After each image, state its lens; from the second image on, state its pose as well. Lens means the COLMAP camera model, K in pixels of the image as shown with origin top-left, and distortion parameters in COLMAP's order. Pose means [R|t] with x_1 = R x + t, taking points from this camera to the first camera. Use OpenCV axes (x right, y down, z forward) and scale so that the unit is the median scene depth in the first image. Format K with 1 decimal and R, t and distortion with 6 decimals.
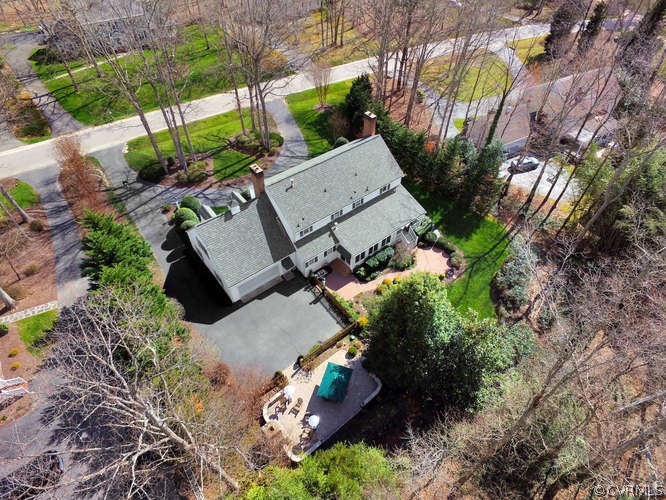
lens RADIAL K [[386.9, 0, 333.0], [0, 386.9, 250.0], [0, 0, 1]] dist [0.021279, -0.038638]
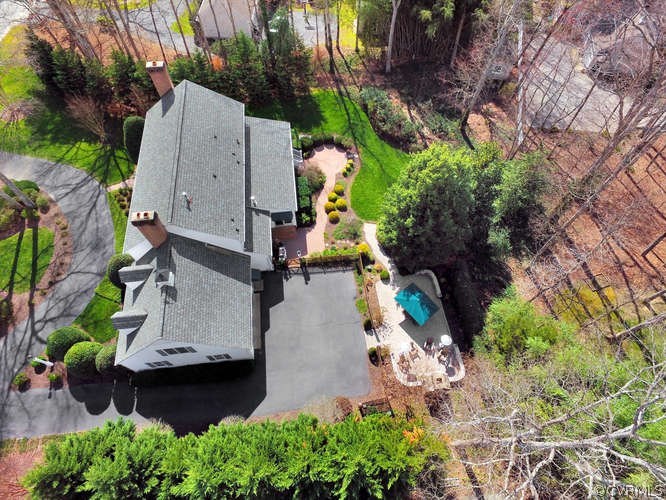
lens RADIAL K [[386.9, 0, 333.0], [0, 386.9, 250.0], [0, 0, 1]] dist [0.021279, -0.038638]
pose [[0.524829, -0.745395, 0.411023, -0.304137], [0.630455, 0.664830, 0.400659, -0.205170], [-0.571910, 0.048854, 0.818861, 0.233726]]
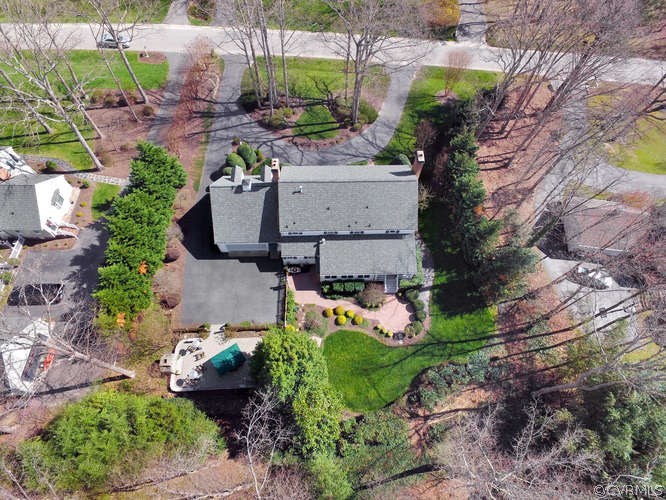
lens RADIAL K [[386.9, 0, 333.0], [0, 386.9, 250.0], [0, 0, 1]] dist [0.021279, -0.038638]
pose [[0.800415, 0.533960, -0.272438, 0.319406], [-0.448861, 0.835103, 0.318005, -0.378440], [0.397316, -0.132249, 0.908103, 0.034028]]
